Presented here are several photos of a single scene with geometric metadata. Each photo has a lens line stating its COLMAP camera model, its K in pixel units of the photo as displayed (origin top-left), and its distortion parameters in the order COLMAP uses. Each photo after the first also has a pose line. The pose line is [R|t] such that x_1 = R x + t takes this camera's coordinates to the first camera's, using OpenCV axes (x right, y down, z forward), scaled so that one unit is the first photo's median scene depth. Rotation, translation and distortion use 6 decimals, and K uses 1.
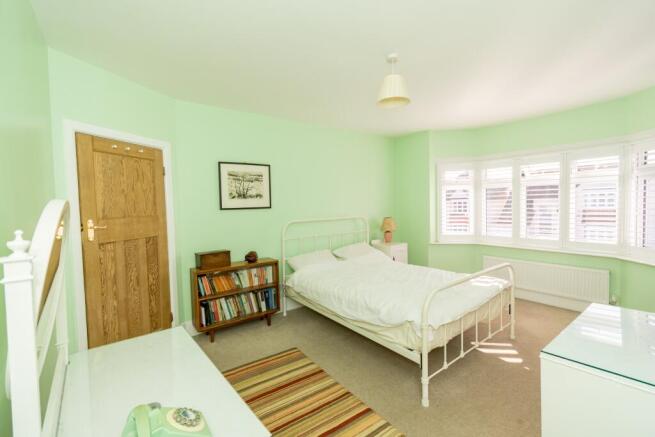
lens RADIAL K [[289.6, 0, 328.4], [0, 289.6, 218.1], [0, 0, 1]] dist [0.001000, -0.000413]
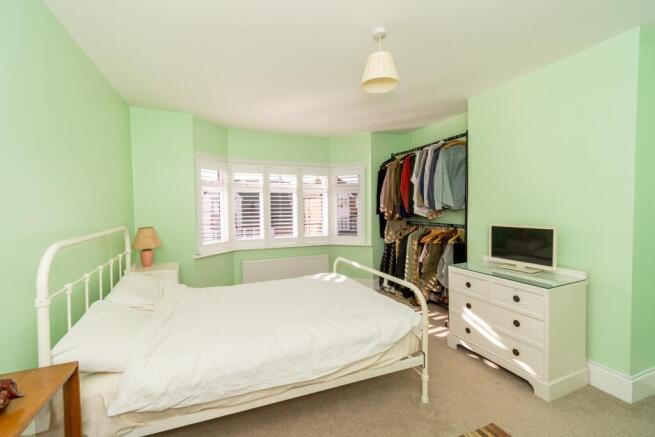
lens RADIAL K [[289.6, 0, 327.8], [0, 289.6, 213.8], [0, 0, 1]] dist [0.001000, -0.000413]
pose [[0.258639, -0.012739, 0.965890, -0.385969], [0.045232, 0.998976, 0.001063, -0.020055], [-0.964914, 0.043414, 0.258950, 0.537205]]
